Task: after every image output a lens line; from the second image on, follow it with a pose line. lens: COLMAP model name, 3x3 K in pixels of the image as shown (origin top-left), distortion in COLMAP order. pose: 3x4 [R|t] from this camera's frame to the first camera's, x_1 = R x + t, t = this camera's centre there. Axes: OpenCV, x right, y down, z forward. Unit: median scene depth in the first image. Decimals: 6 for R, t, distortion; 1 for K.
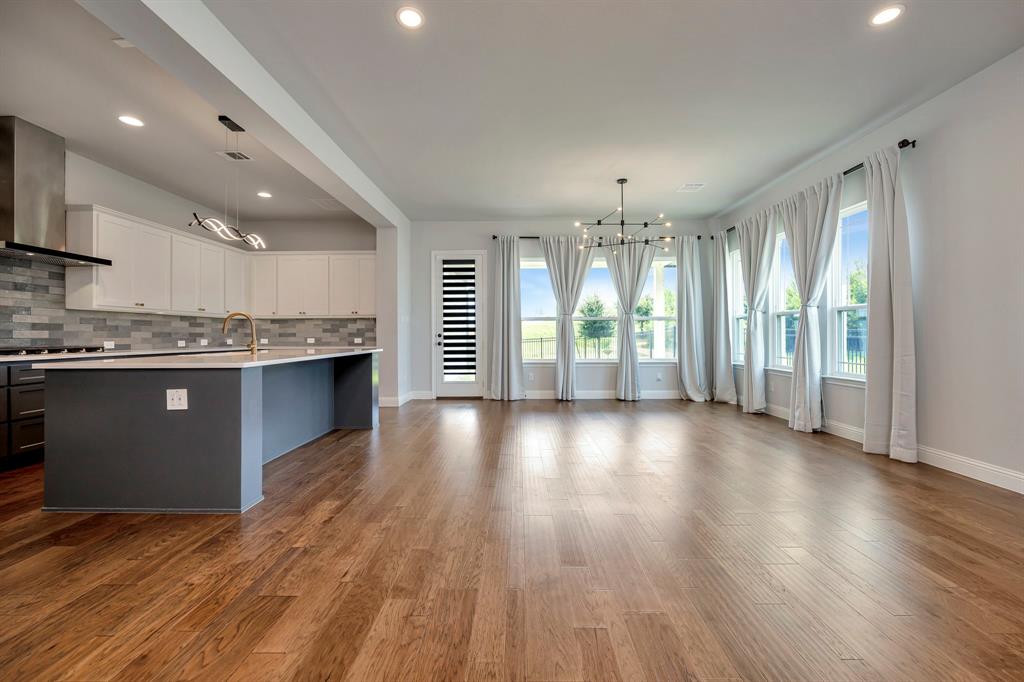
lens RADIAL K [[416.2, 0, 507.8], [0, 416.2, 332.7], [0, 0, 1]] dist [0.000857, 0.000203]
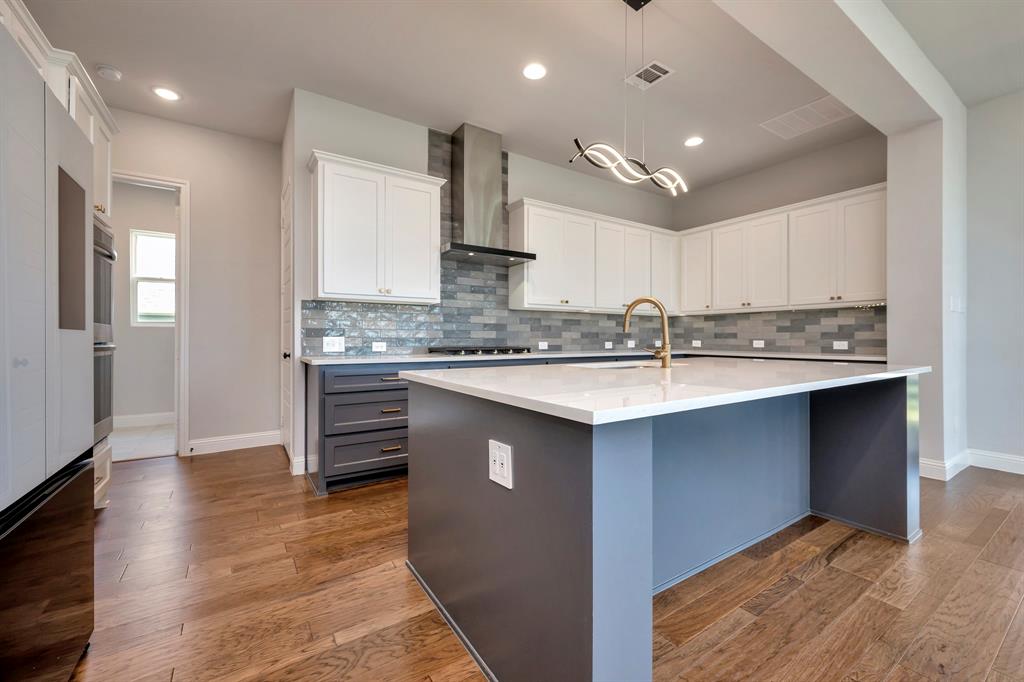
lens RADIAL K [[417.9, 0, 515.4], [0, 417.9, 337.8], [0, 0, 1]] dist [-0.001586, -0.000009]
pose [[0.575955, 0.005059, -0.817466, -0.210118], [0.001440, 0.999973, 0.007203, 0.004754], [0.817480, -0.005326, 0.575932, 0.408235]]
